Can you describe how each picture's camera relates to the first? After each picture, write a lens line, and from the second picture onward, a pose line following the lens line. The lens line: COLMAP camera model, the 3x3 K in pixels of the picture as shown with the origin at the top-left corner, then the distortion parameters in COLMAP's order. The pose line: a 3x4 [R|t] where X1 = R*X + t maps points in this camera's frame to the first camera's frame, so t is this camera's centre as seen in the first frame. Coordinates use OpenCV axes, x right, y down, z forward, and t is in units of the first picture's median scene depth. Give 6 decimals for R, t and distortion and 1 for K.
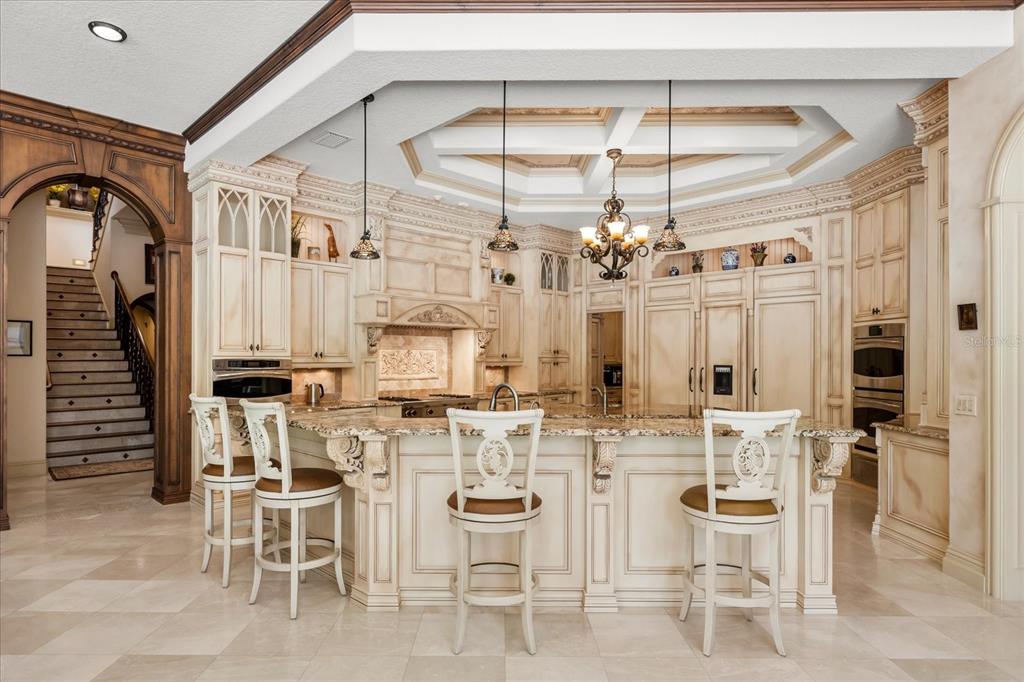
lens RADIAL K [[574.7, 0, 512.0], [0, 574.7, 341.0], [0, 0, 1]] dist [0.001512, 0.000541]
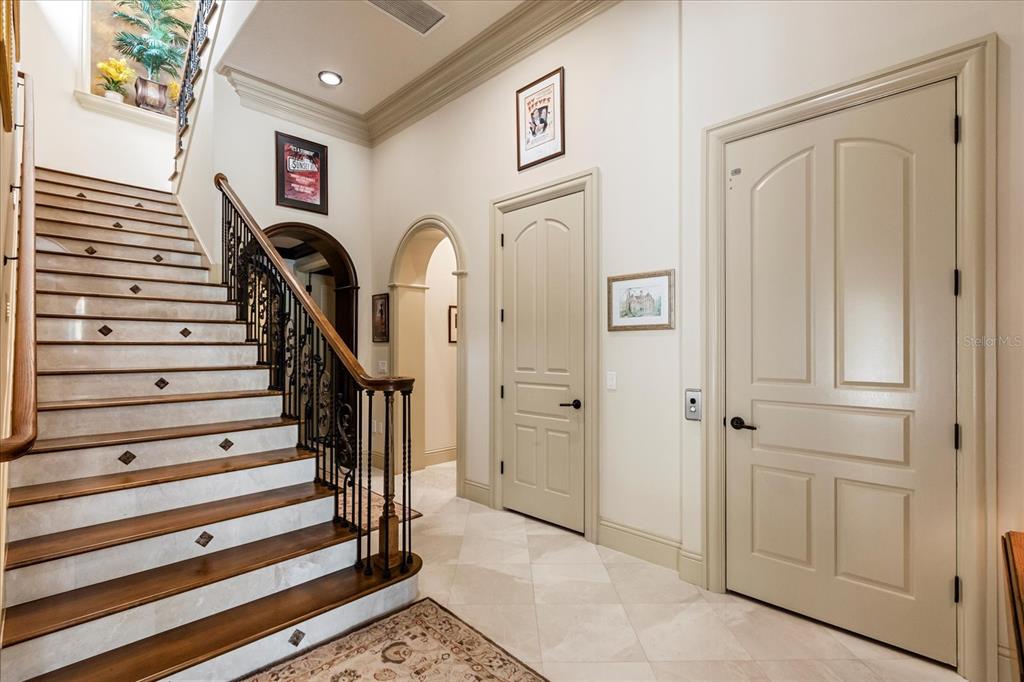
lens RADIAL K [[468.1, 0, 512.0], [0, 468.1, 341.0], [0, 0, 1]] dist [0.000350, 0.000088]
pose [[0.999997, -0.001478, 0.002016, -0.439981], [0.001466, 0.999981, 0.005998, 0.027843], [-0.002025, -0.005995, 0.999980, 0.591424]]
